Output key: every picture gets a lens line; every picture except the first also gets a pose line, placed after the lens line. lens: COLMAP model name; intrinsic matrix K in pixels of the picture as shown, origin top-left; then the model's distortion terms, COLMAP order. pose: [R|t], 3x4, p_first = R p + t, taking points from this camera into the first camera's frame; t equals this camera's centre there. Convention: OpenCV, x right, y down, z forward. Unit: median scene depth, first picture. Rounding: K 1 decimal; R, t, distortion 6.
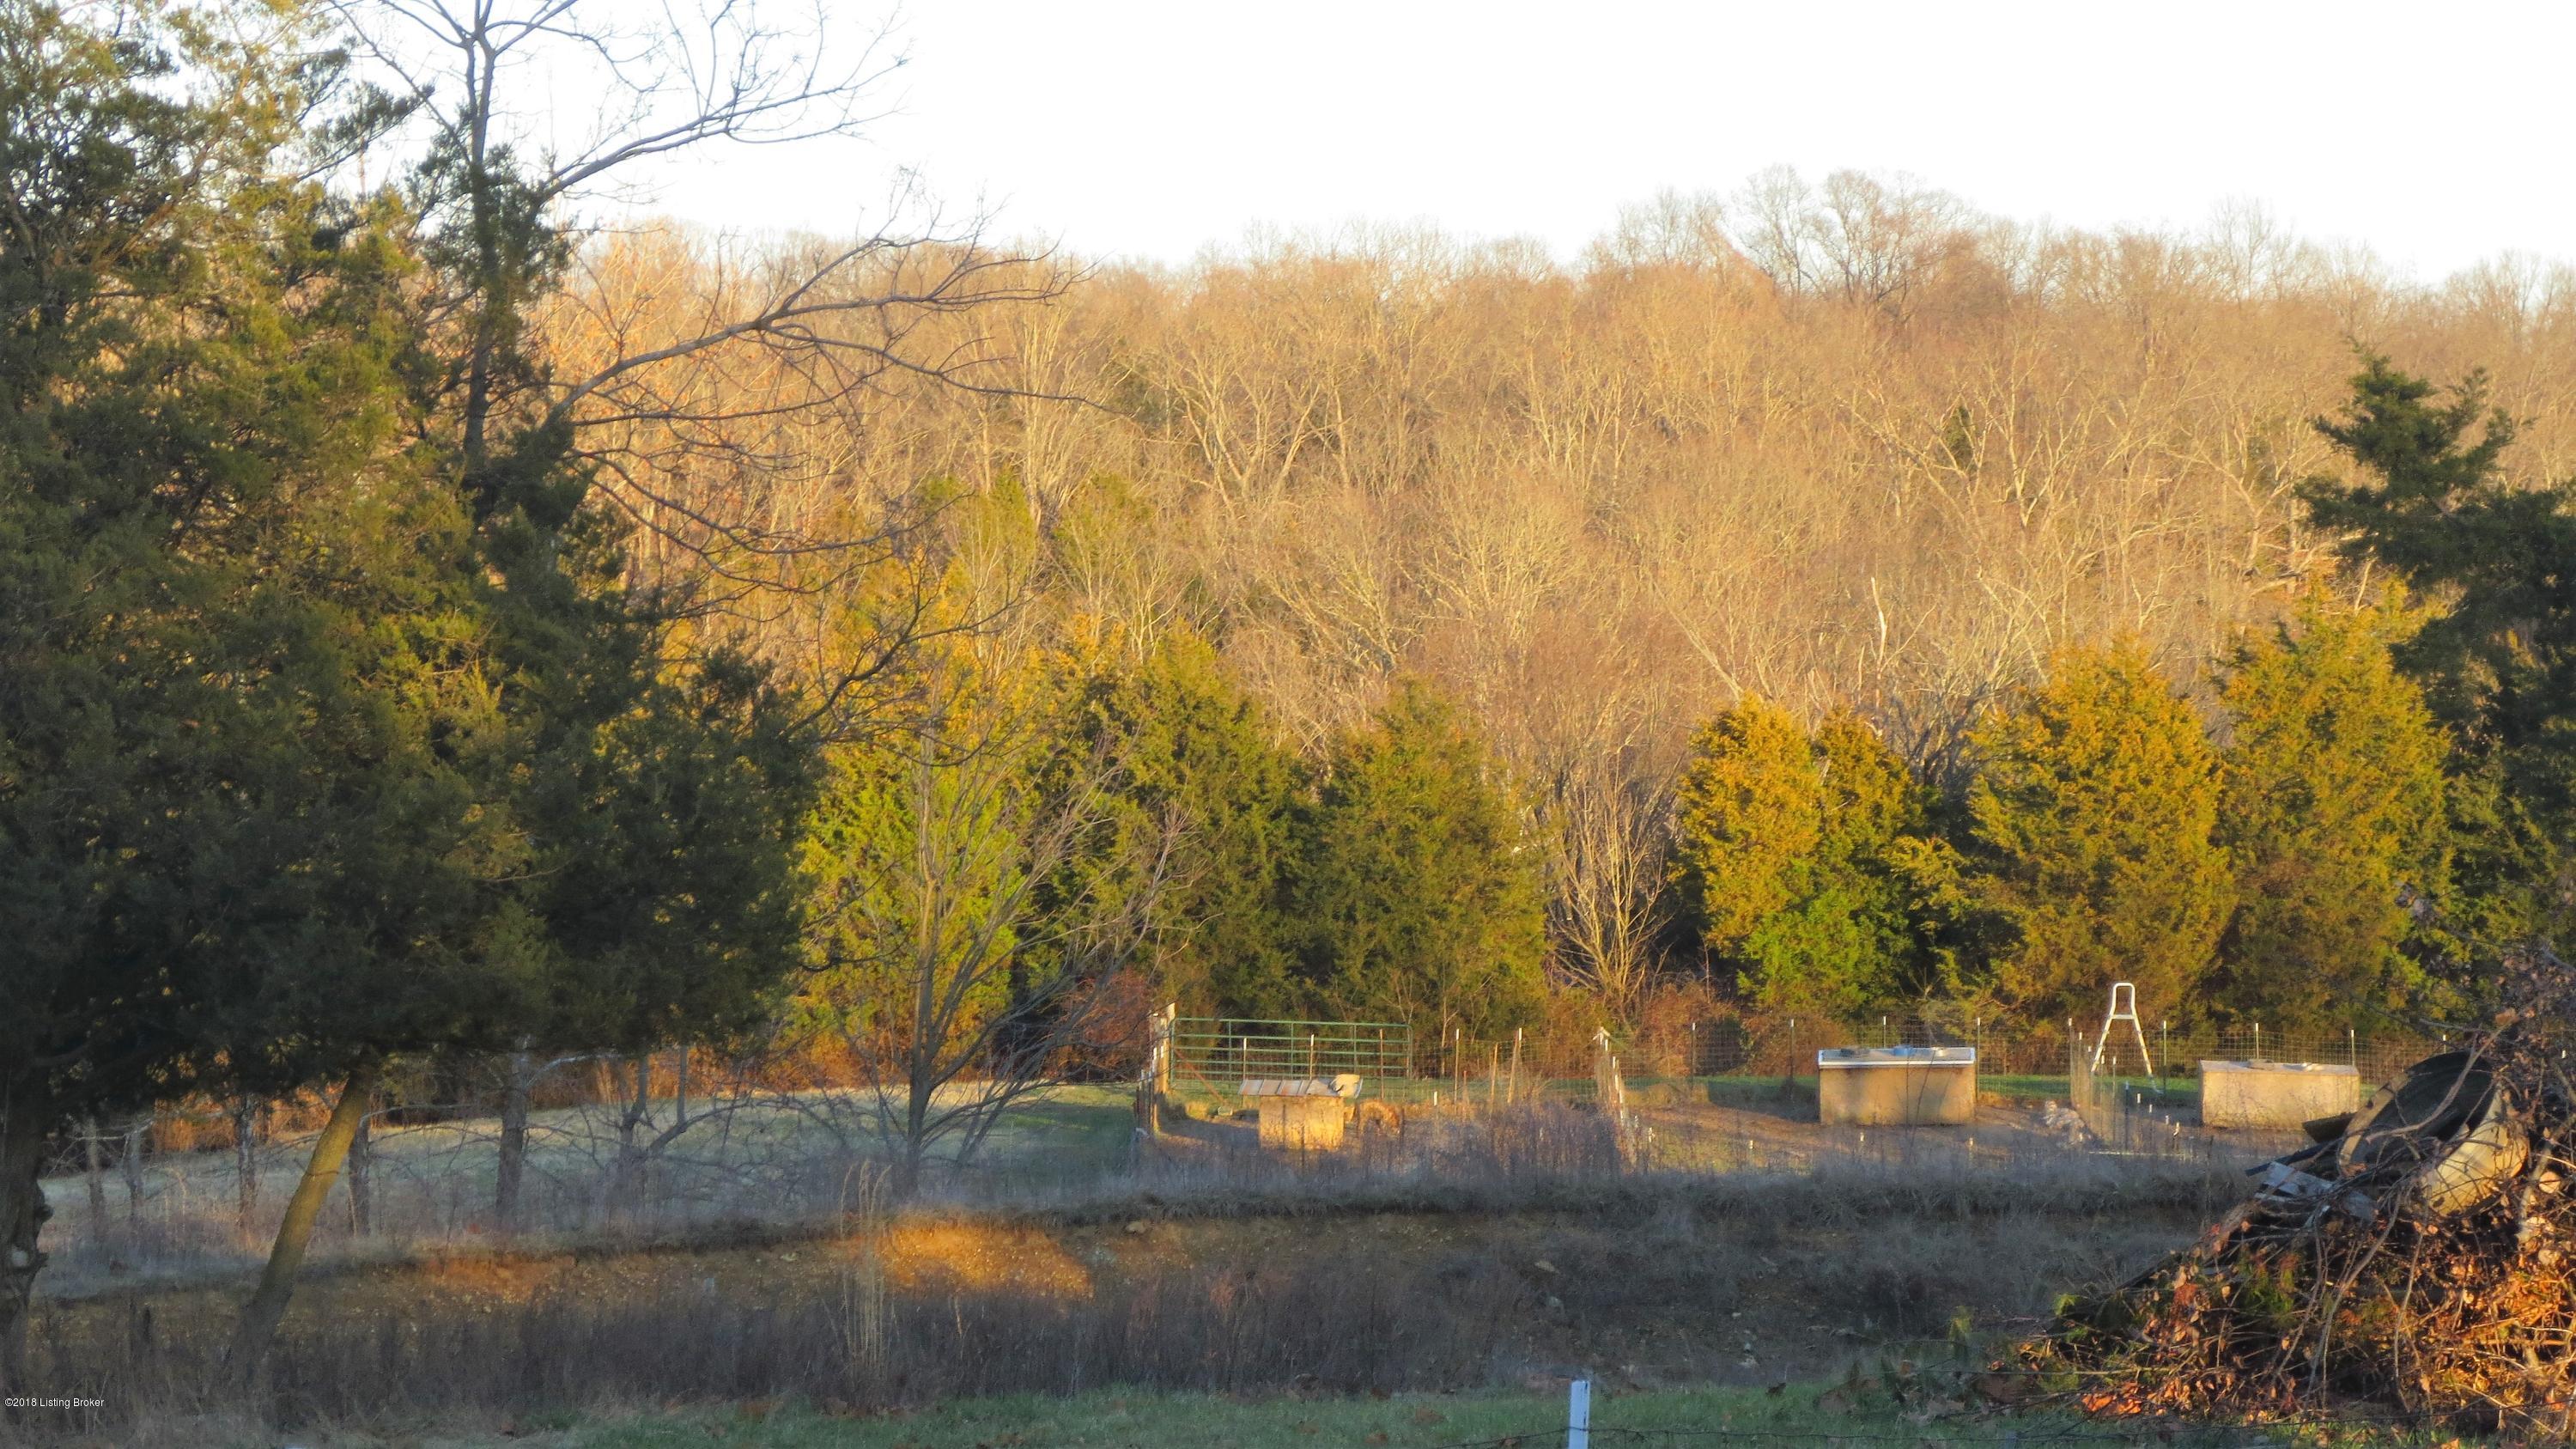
lens RADIAL K [[6376.2, 0, 1286.5], [0, 6376.2, 712.3], [0, 0, 1]] dist [0.066701, 0.000000]
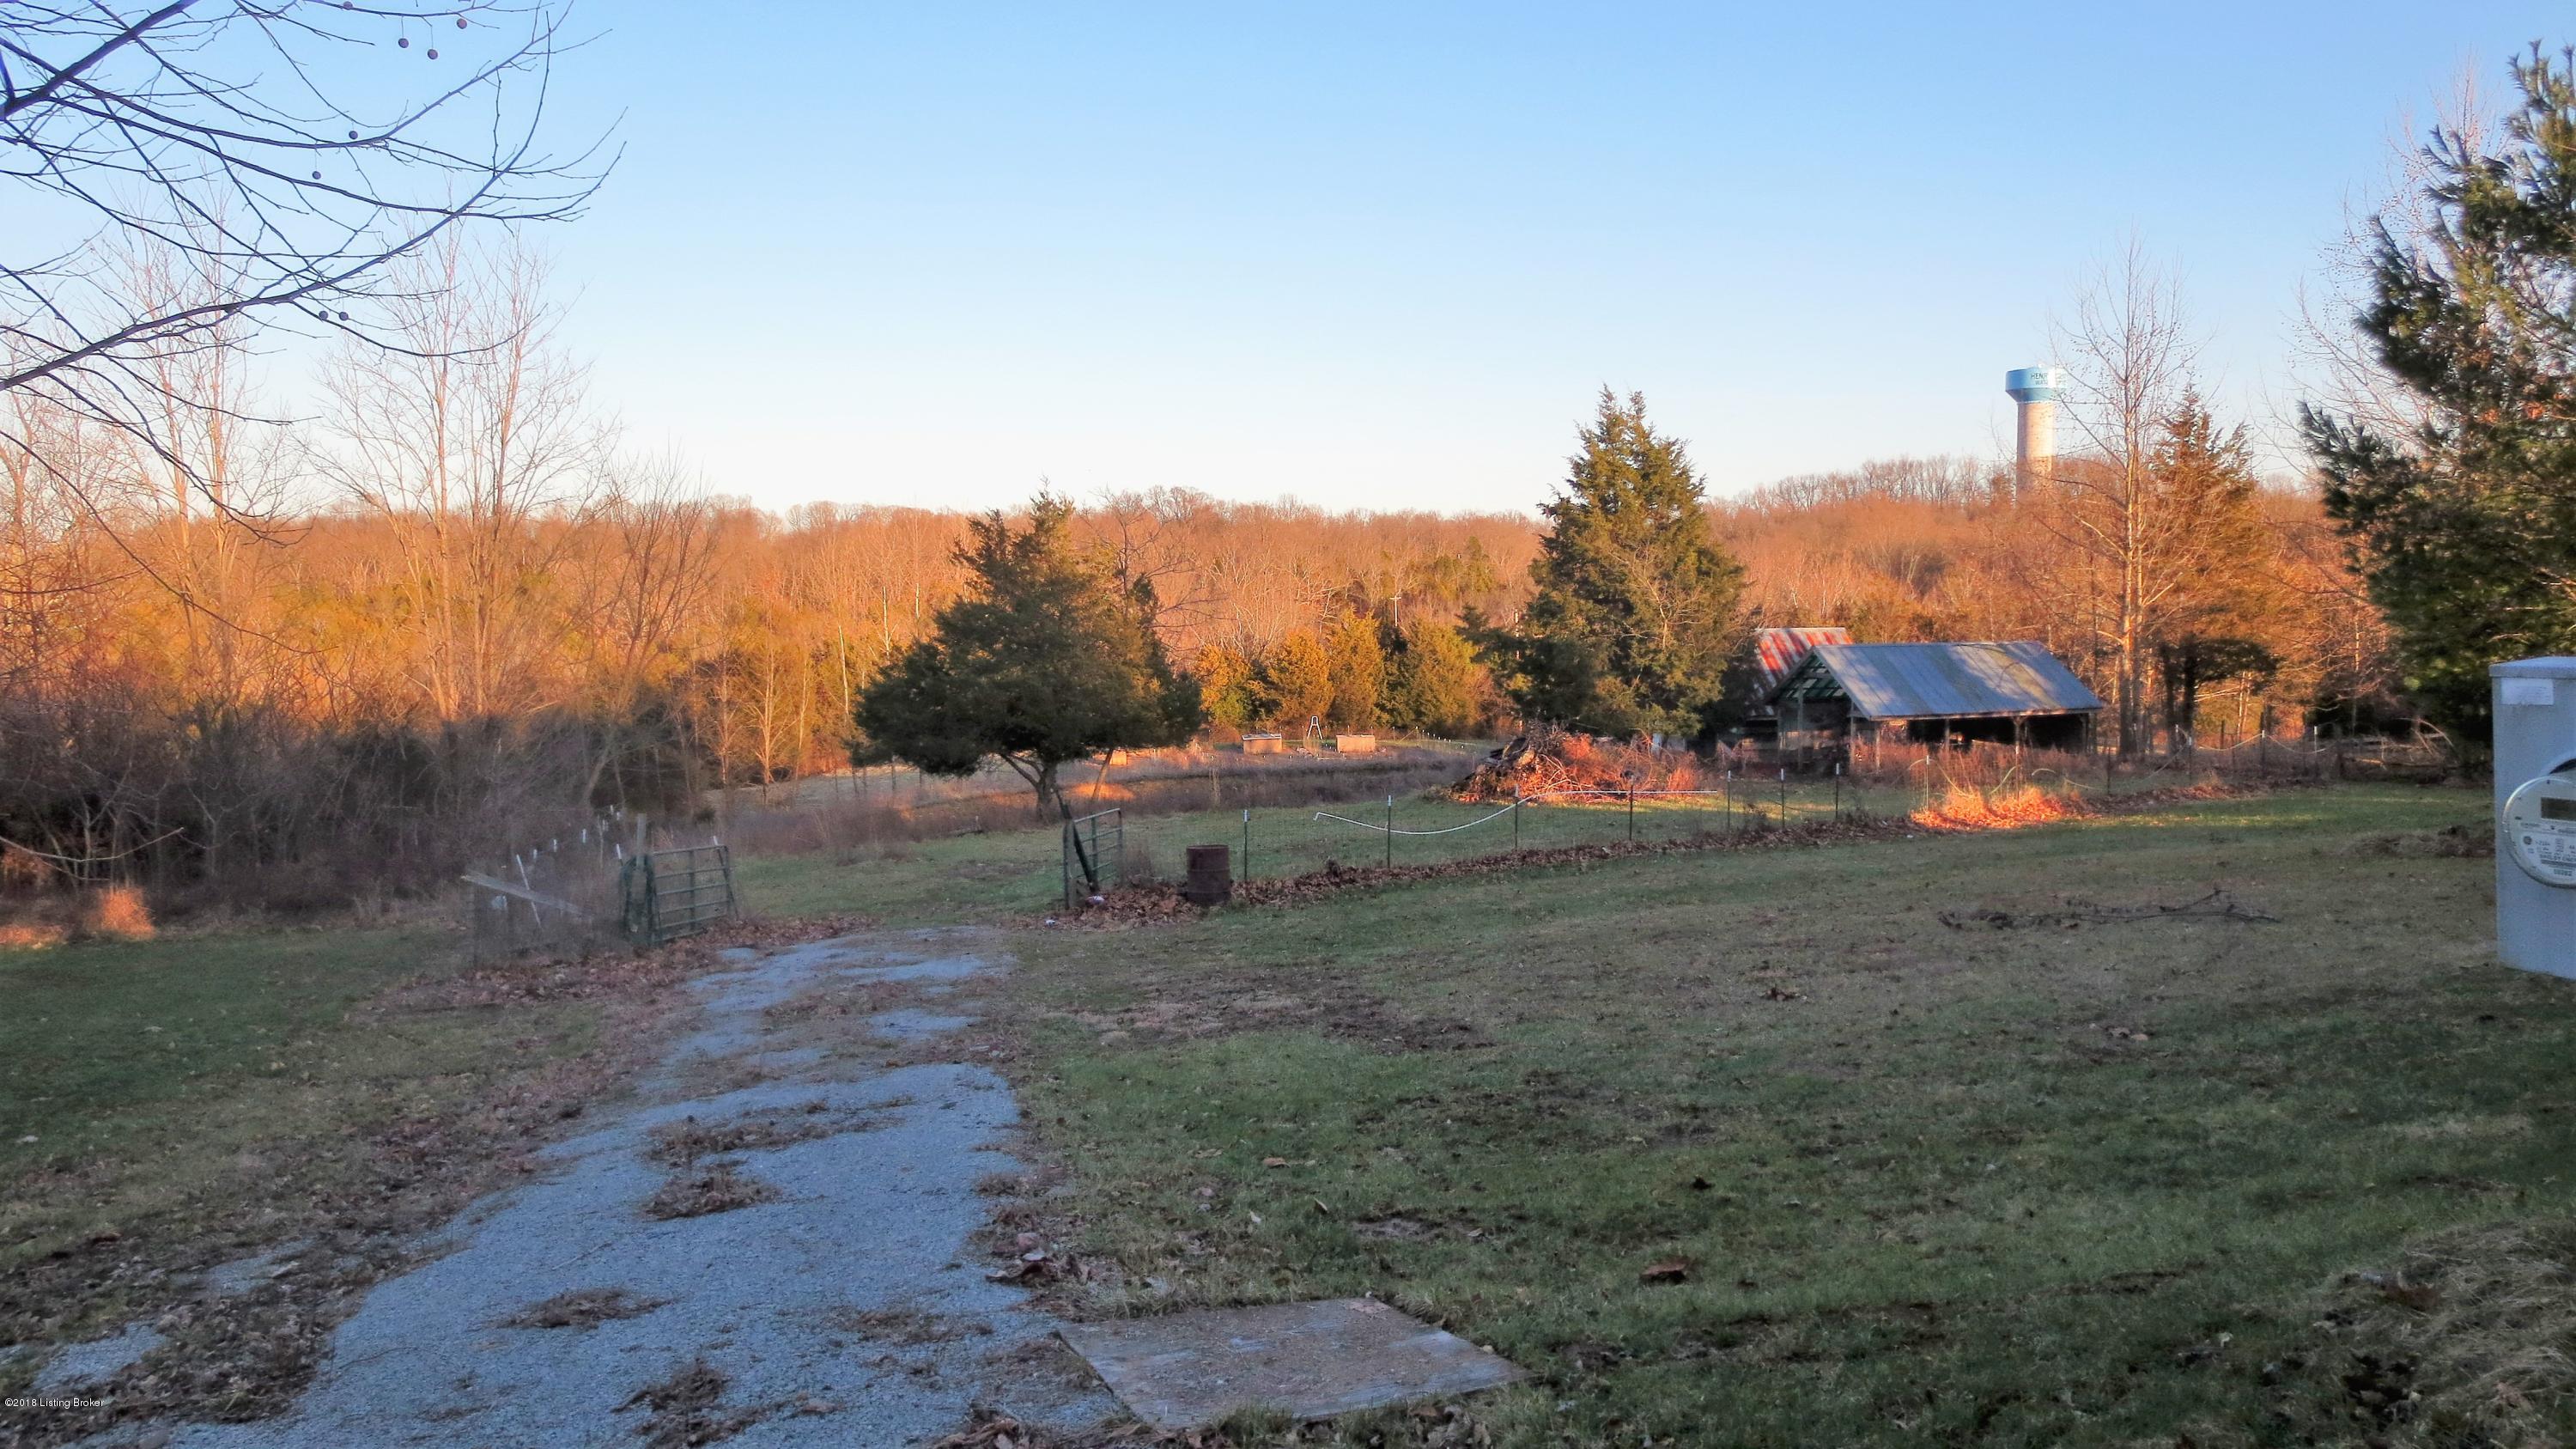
lens RADIAL K [[1887.2, 0, 1293.2], [0, 1887.2, 721.1], [0, 0, 1]] dist [0.001039, 0.000609]
pose [[0.986167, -0.028070, 0.163364, -0.225340], [0.020437, 0.998628, 0.048219, -0.036404], [-0.164493, -0.044213, 0.985387, -0.490914]]
